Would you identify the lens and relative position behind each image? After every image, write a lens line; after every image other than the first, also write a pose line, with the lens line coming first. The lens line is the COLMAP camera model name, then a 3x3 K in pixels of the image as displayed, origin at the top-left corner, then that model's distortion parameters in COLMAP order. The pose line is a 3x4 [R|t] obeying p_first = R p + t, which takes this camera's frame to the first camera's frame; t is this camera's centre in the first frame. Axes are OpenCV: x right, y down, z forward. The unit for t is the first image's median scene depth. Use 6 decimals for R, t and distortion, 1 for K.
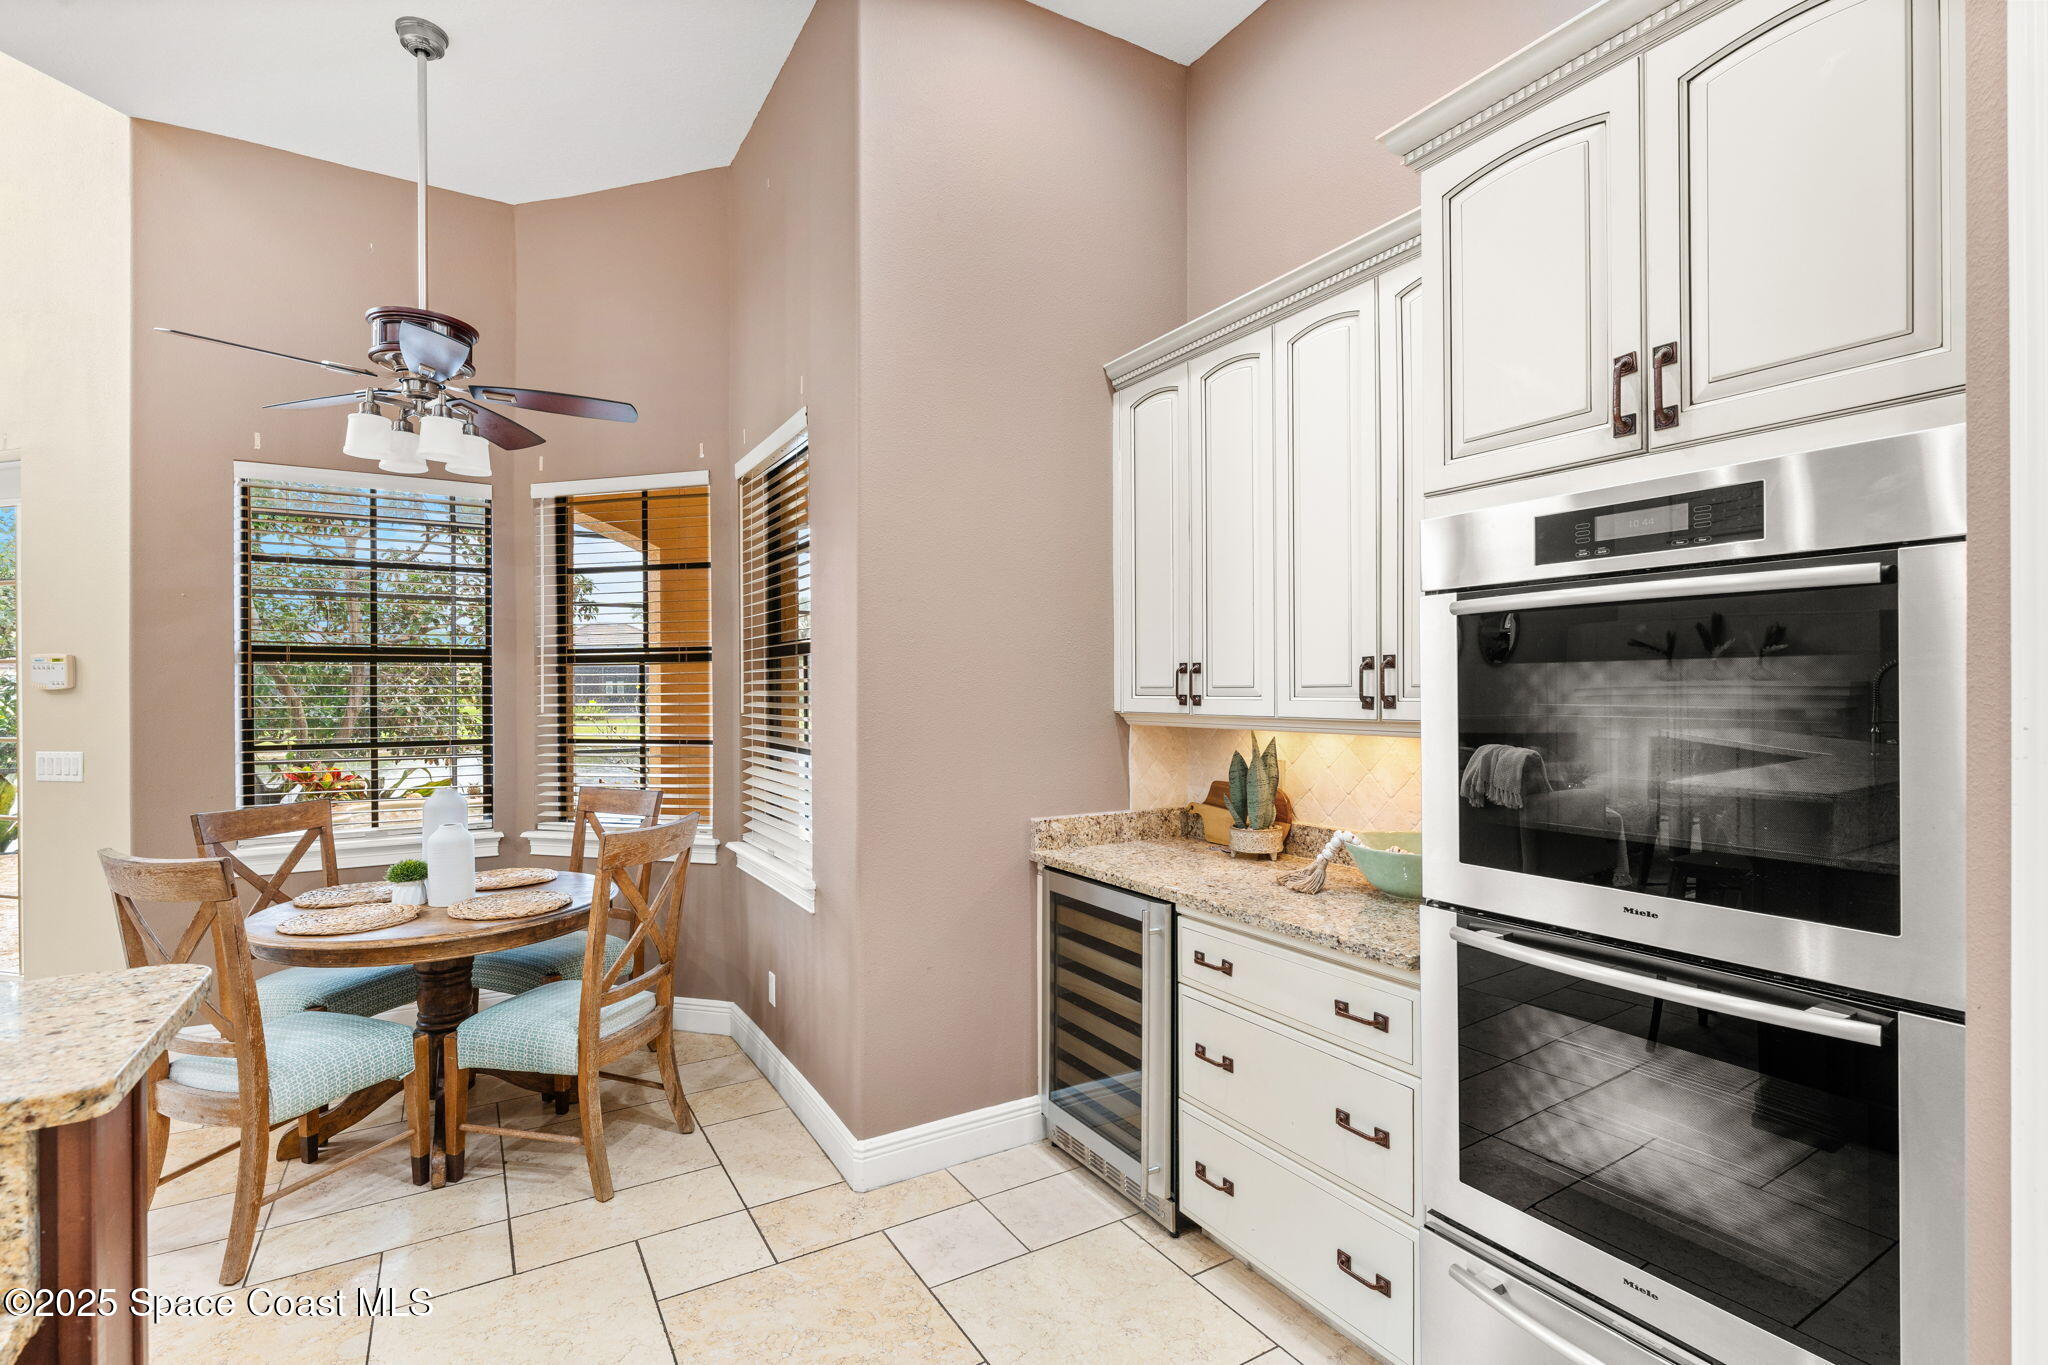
lens RADIAL K [[916.3, 0, 1017.7], [0, 916.3, 691.1], [0, 0, 1]] dist [-0.008735, -0.000274]
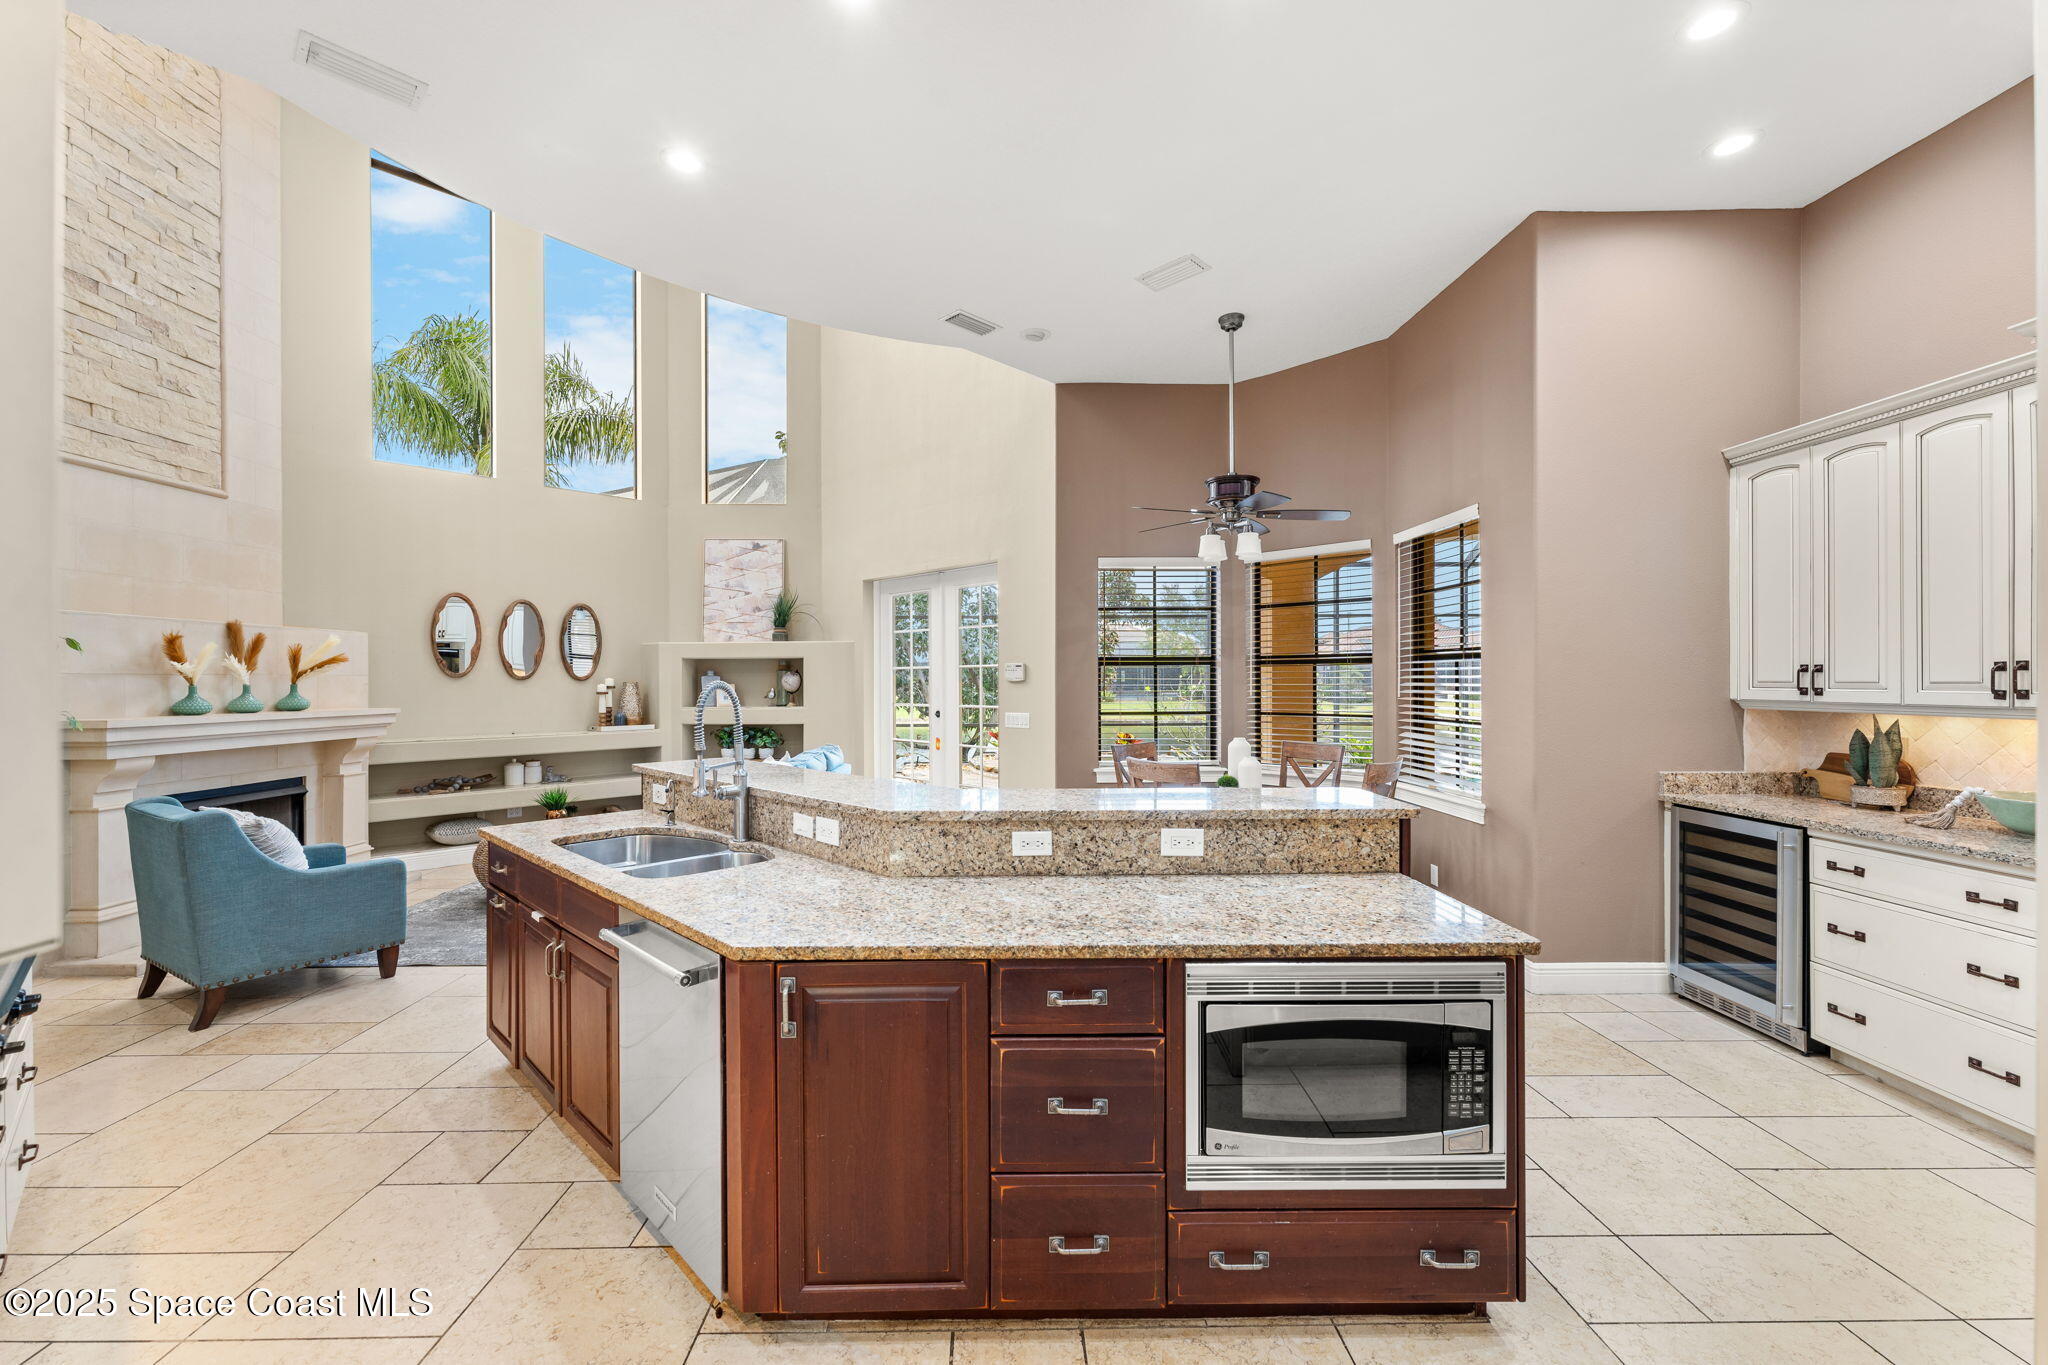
lens RADIAL K [[807.8, 0, 1012.1], [0, 807.8, 680.8], [0, 0, 1]] dist [-0.000427, 0.000023]
pose [[0.864148, 0.001784, -0.503235, -0.240634], [-0.000476, 0.999996, 0.002727, -0.009002], [0.503237, -0.002116, 0.864146, -0.660473]]
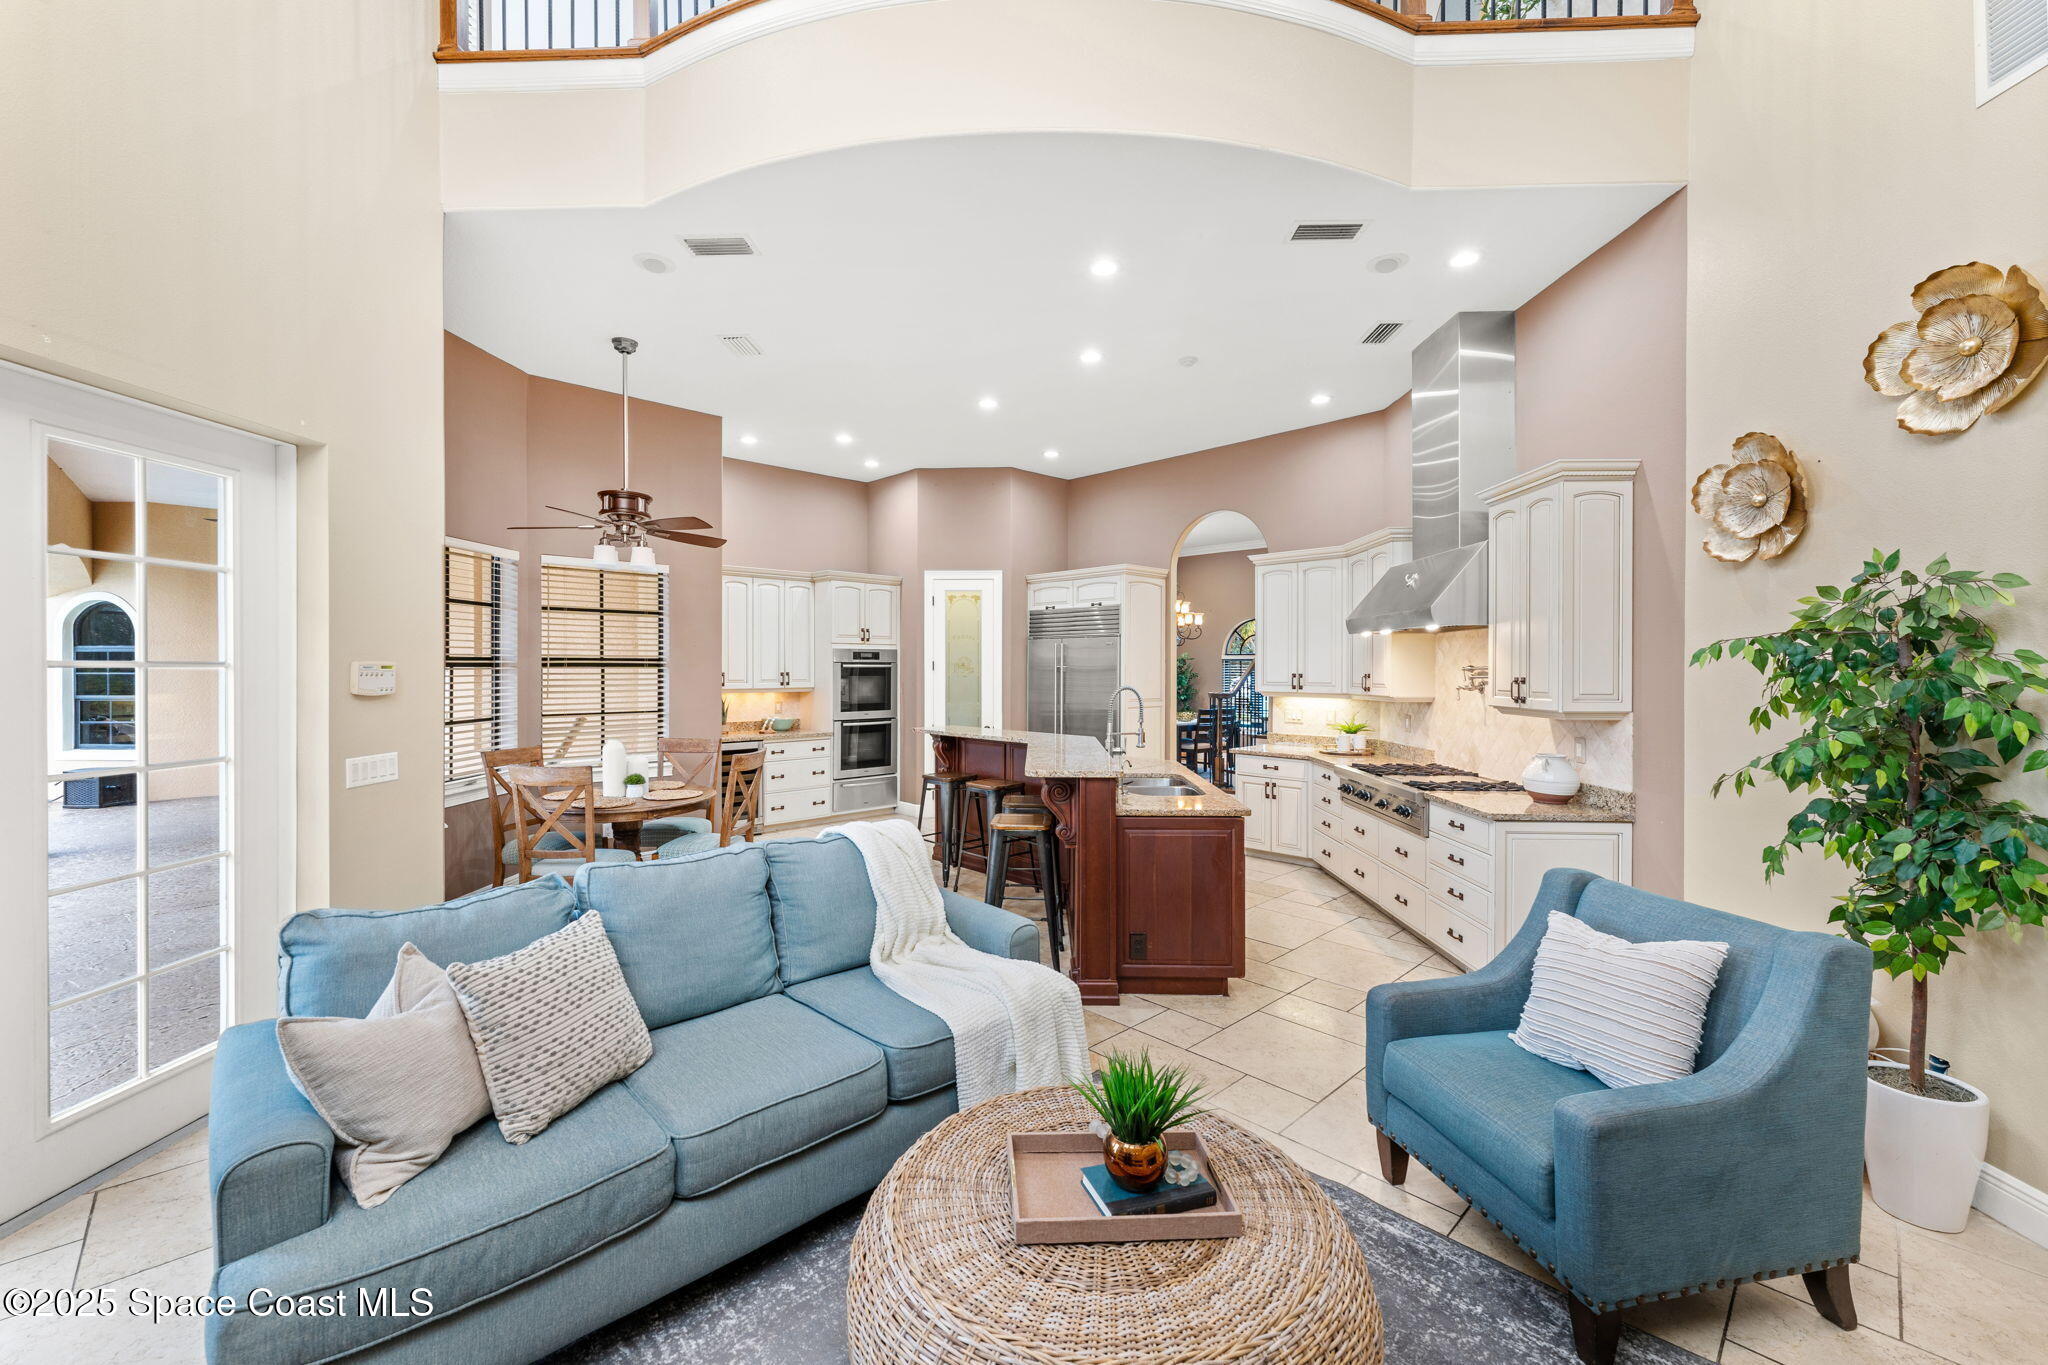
lens RADIAL K [[818.1, 0, 1006.1], [0, 818.1, 670.5], [0, 0, 1]] dist [0.000729, 0.000034]
pose [[-0.208071, -0.000303, 0.978114, -2.708505], [0.001973, 0.999998, 0.000730, -0.038073], [-0.978112, 0.002081, -0.208070, 0.629549]]
